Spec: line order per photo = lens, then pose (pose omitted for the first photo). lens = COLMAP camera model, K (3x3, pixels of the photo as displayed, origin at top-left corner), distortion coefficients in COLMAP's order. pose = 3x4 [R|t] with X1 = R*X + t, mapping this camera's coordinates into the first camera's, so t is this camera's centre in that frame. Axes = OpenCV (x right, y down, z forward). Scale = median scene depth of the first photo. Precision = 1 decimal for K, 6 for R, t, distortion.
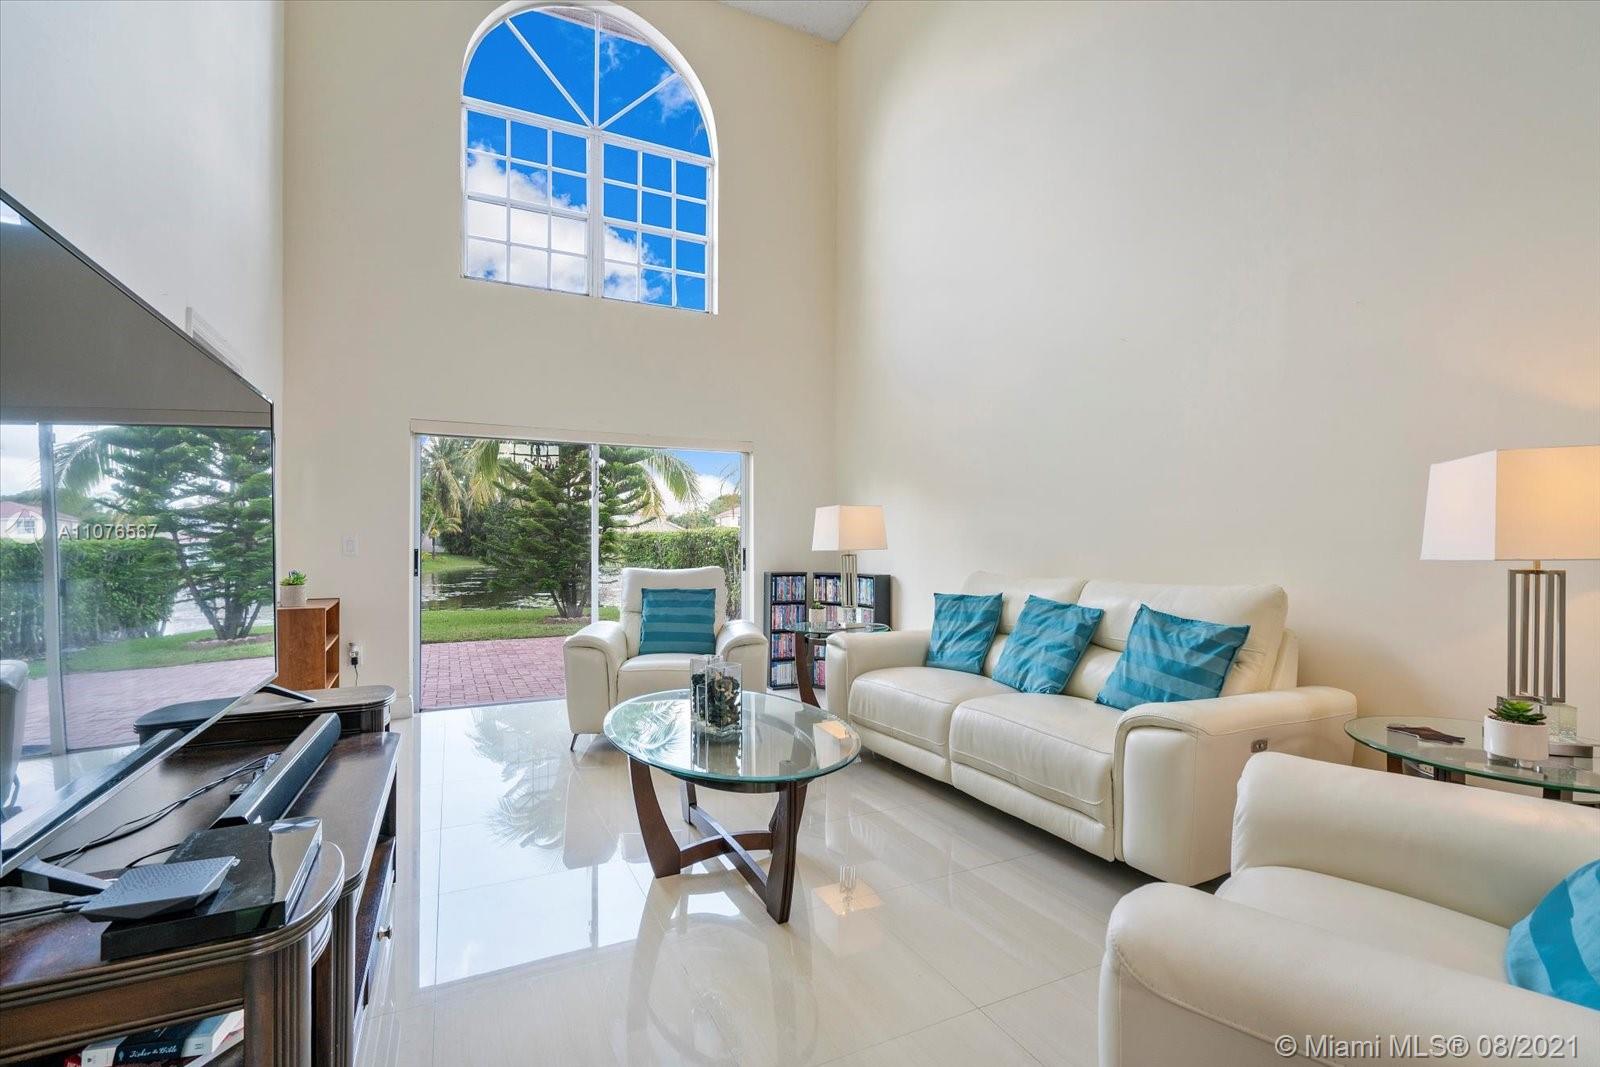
lens RADIAL K [[690.7, 0, 776.0], [0, 690.7, 544.3], [0, 0, 1]] dist [-0.000942, -0.000028]
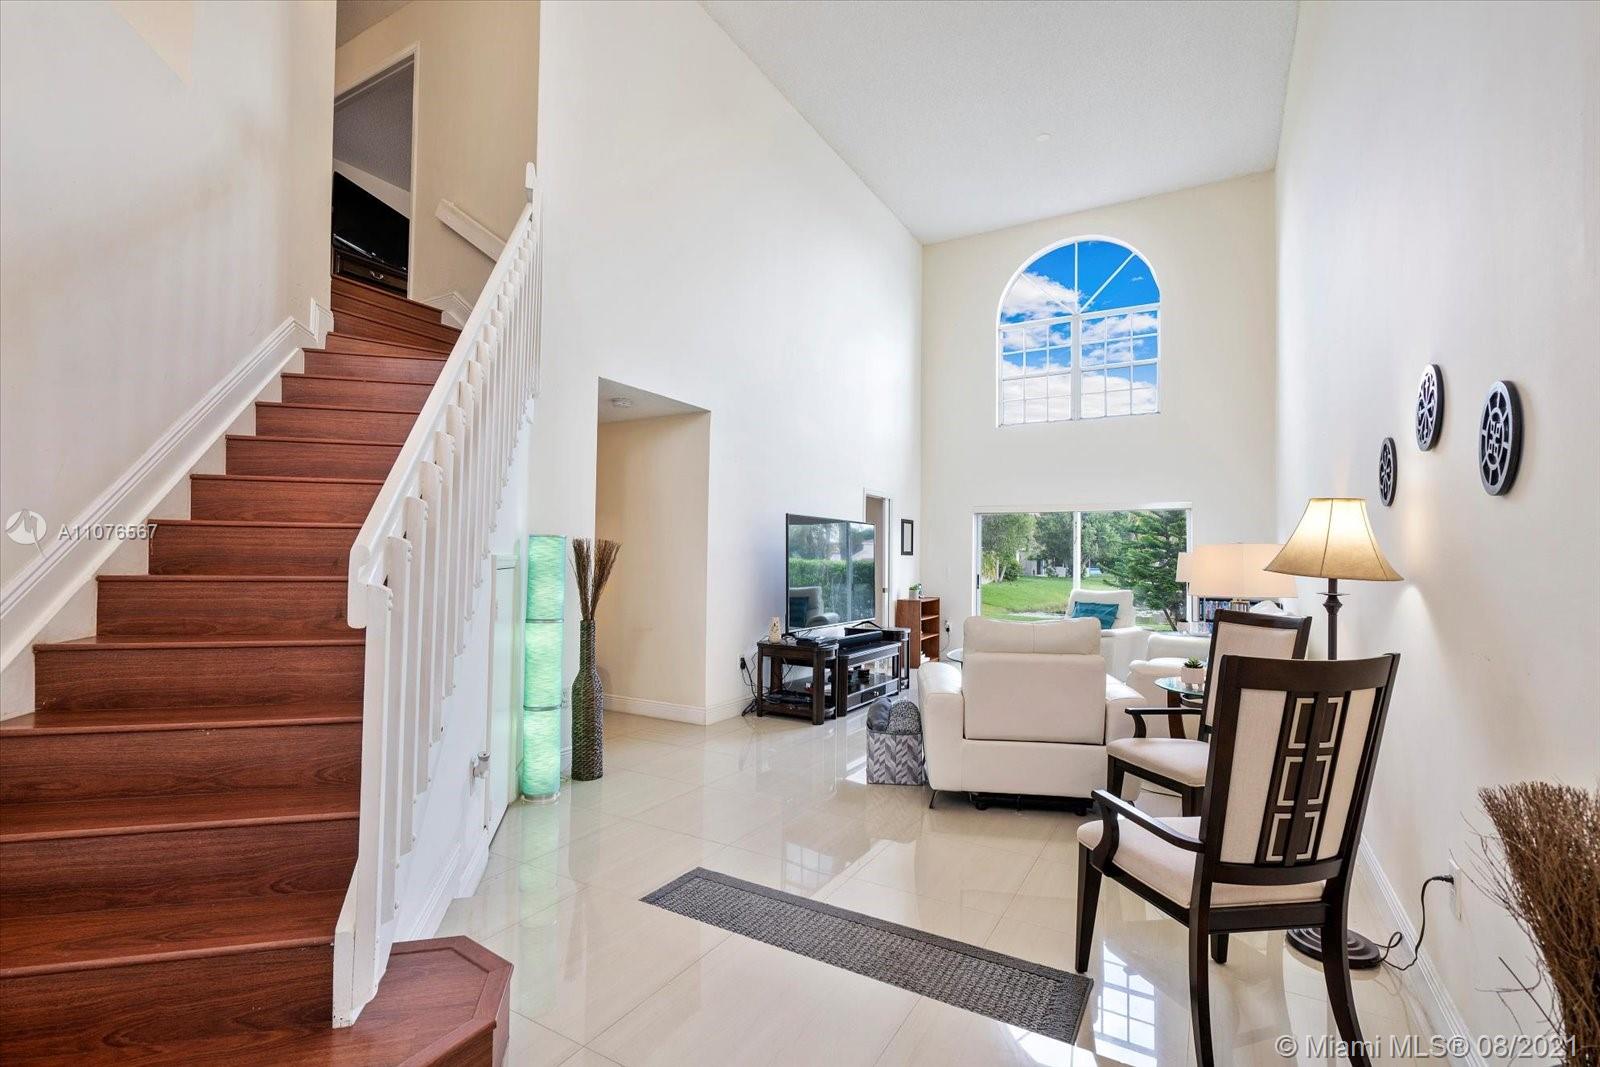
lens RADIAL K [[720.6, 0, 802.2], [0, 720.6, 537.7], [0, 0, 1]] dist [-0.000110, 0.001233]
pose [[0.566481, -0.018947, -0.823857, 0.721395], [-0.009739, 0.999512, -0.029683, -0.026509], [0.824017, 0.024838, 0.566020, -0.442281]]
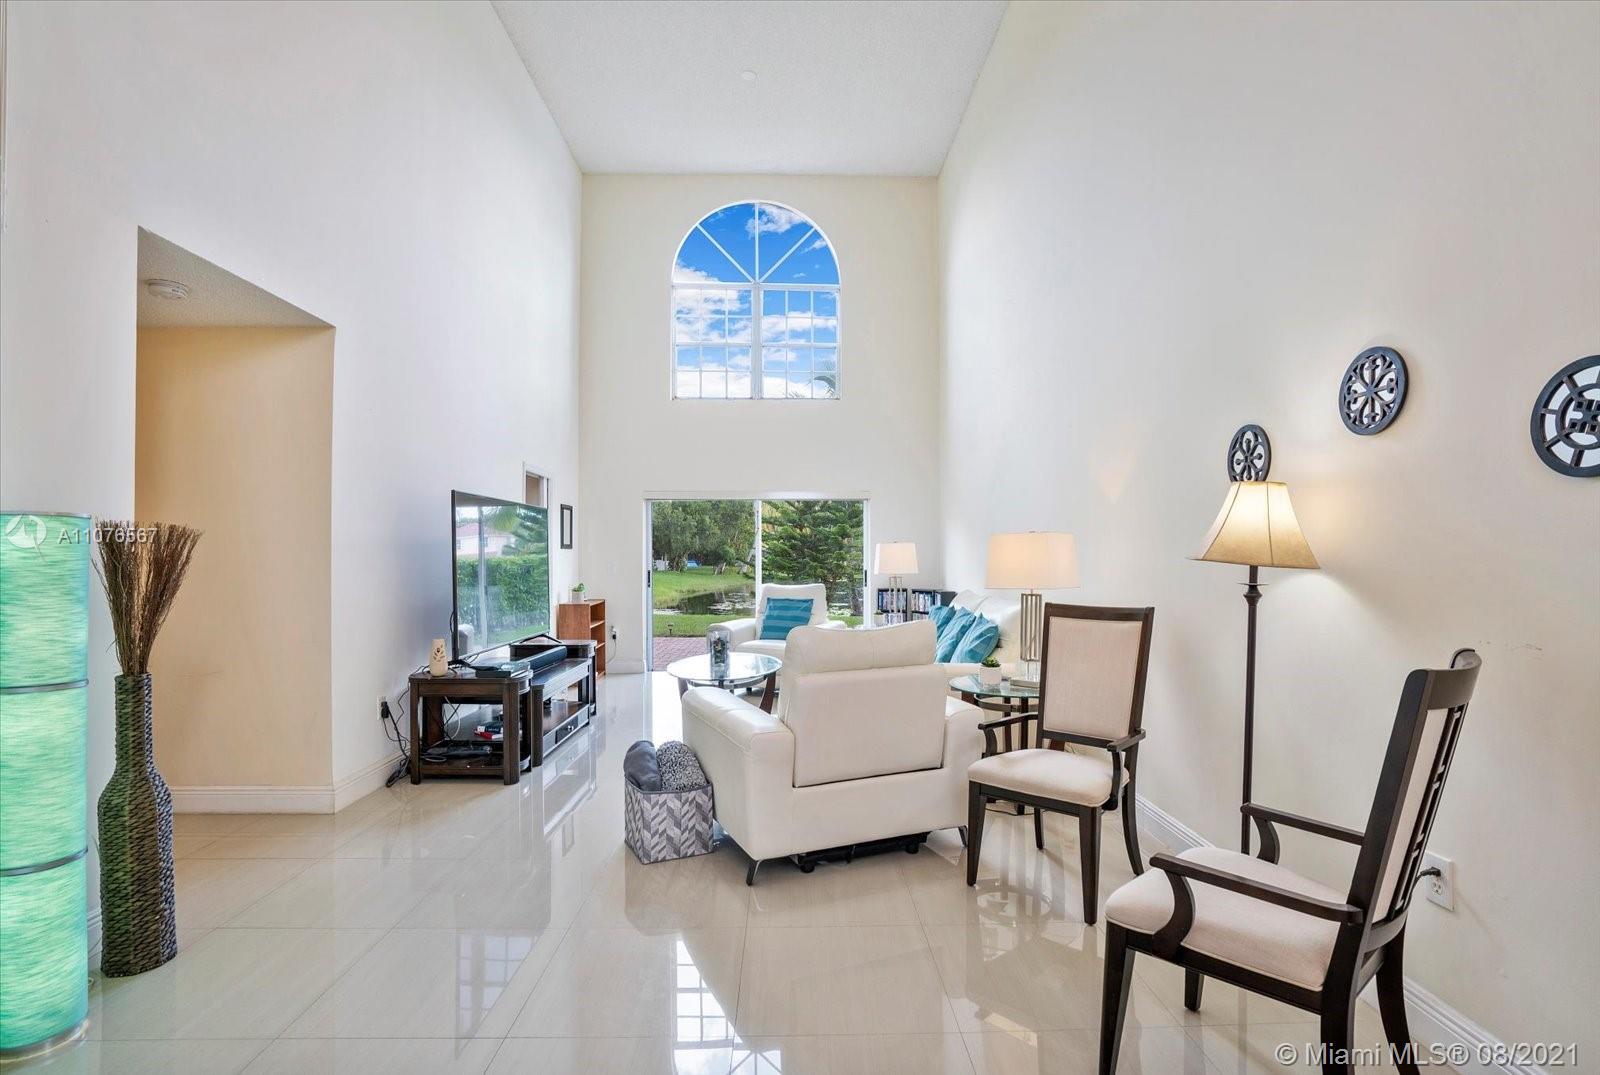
lens RADIAL K [[769.9, 0, 800.8], [0, 769.9, 554.7], [0, 0, 1]] dist [-0.042725, 0.019941]
pose [[0.909907, -0.002713, -0.414803, 0.479181], [0.003283, 0.999994, 0.000662, -0.026130], [0.414799, -0.001964, 0.909911, -0.425993]]
